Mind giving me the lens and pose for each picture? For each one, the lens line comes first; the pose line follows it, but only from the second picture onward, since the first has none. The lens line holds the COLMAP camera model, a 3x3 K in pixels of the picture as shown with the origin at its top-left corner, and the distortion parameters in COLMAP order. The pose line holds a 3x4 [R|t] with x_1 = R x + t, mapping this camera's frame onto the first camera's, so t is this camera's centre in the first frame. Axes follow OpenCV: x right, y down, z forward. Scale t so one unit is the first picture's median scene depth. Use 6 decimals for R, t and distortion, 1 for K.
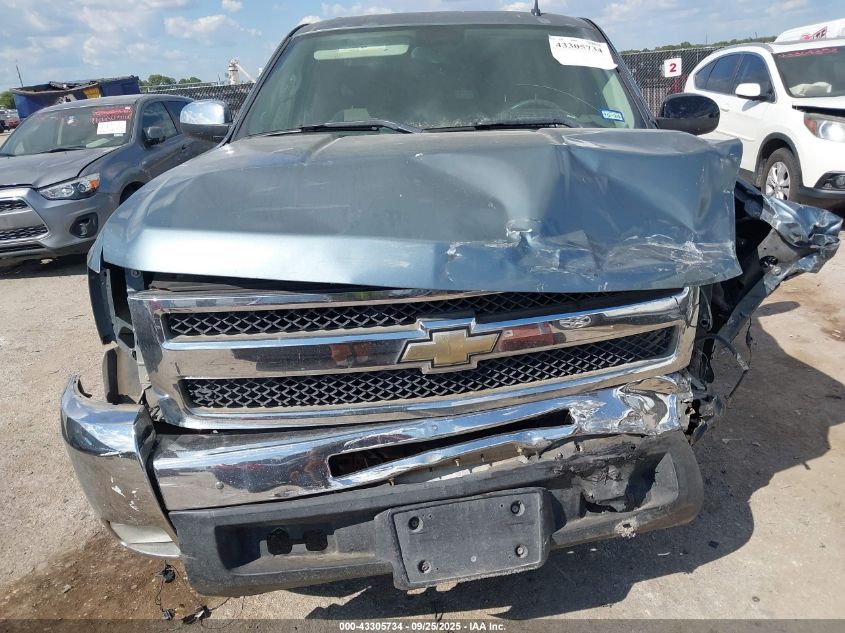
lens RADIAL K [[672.8, 0, 421.8], [0, 672.8, 301.8], [0, 0, 1]] dist [0.041745, -0.050980]
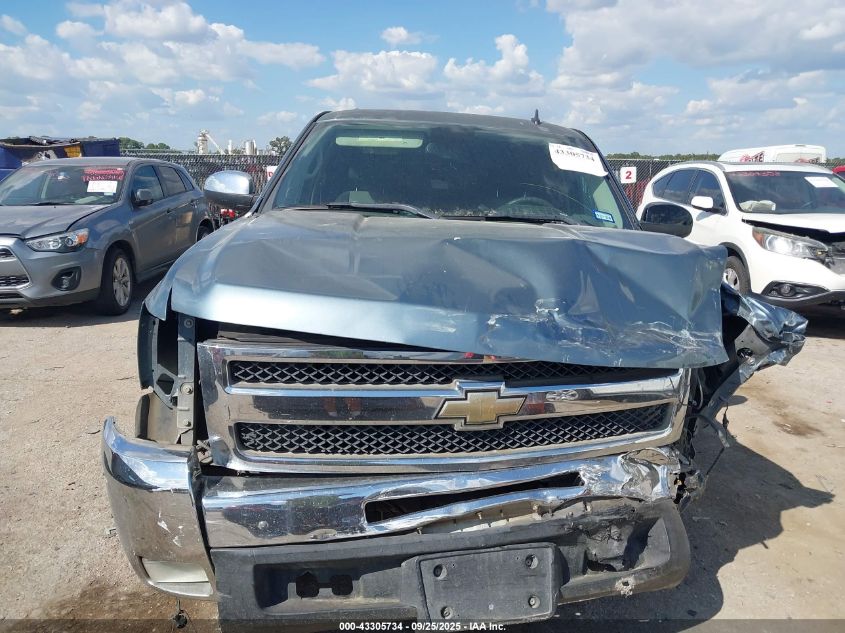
lens RADIAL K [[672.8, 0, 421.8], [0, 672.8, 301.8], [0, 0, 1]] dist [0.041745, -0.050980]
pose [[0.994782, 0.071424, 0.072852, -0.127533], [-0.062294, 0.990733, -0.120694, 0.029218], [-0.080798, 0.115526, 0.990013, -0.103715]]
